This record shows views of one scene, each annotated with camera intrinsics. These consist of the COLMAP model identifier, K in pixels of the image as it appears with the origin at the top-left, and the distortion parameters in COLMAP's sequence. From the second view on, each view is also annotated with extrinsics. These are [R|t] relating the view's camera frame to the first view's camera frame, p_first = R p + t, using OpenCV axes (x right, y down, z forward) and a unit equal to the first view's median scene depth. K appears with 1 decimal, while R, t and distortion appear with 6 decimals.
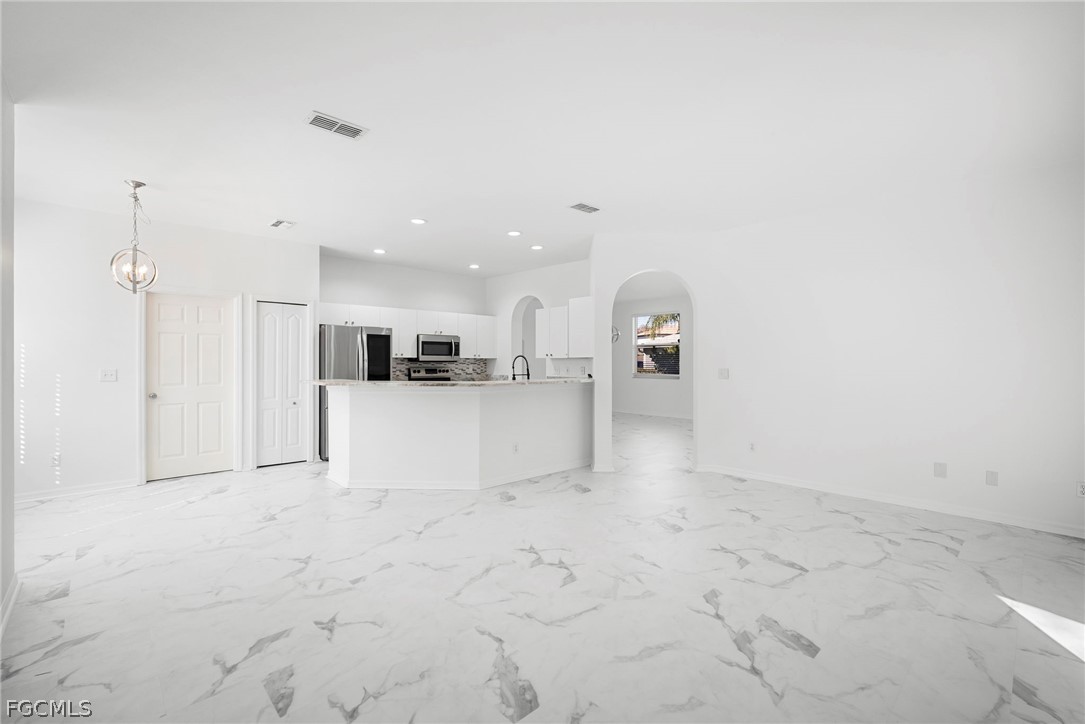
lens RADIAL K [[474.4, 0, 542.5], [0, 474.4, 361.4], [0, 0, 1]] dist [-0.012166, 0.003587]
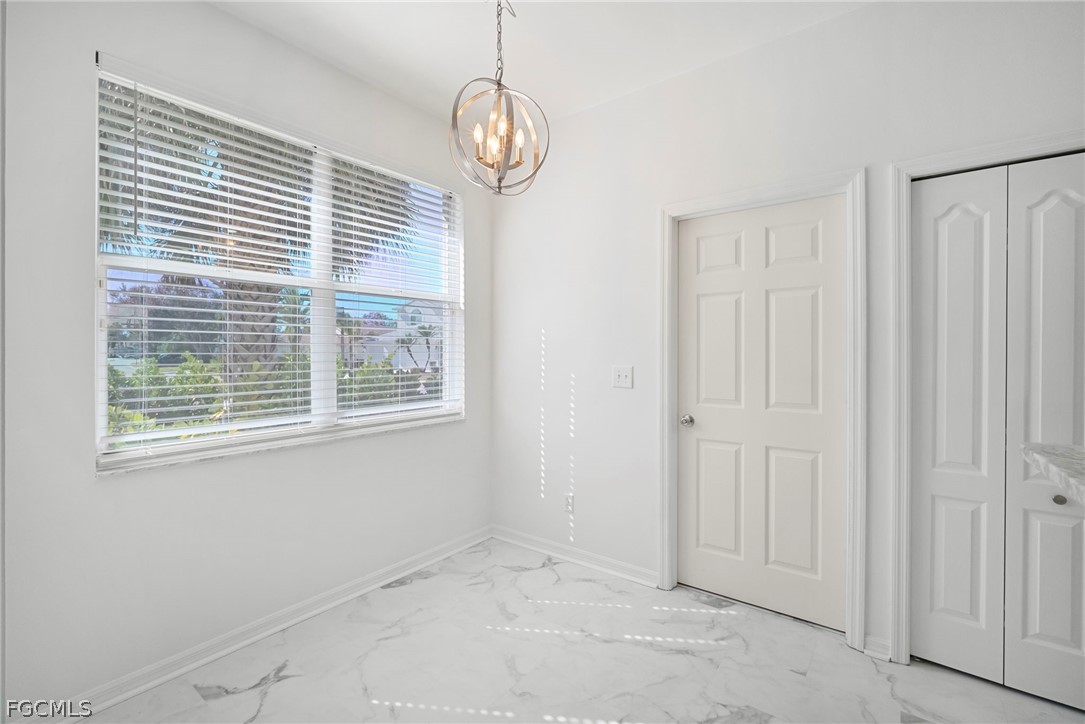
lens RADIAL K [[474.4, 0, 540.1], [0, 474.4, 352.4], [0, 0, 1]] dist [-0.012166, 0.003587]
pose [[0.156830, -0.004930, -0.987613, -0.331933], [0.001951, 0.999987, -0.004682, 0.001217], [0.987624, -0.001193, 0.156837, 0.733351]]
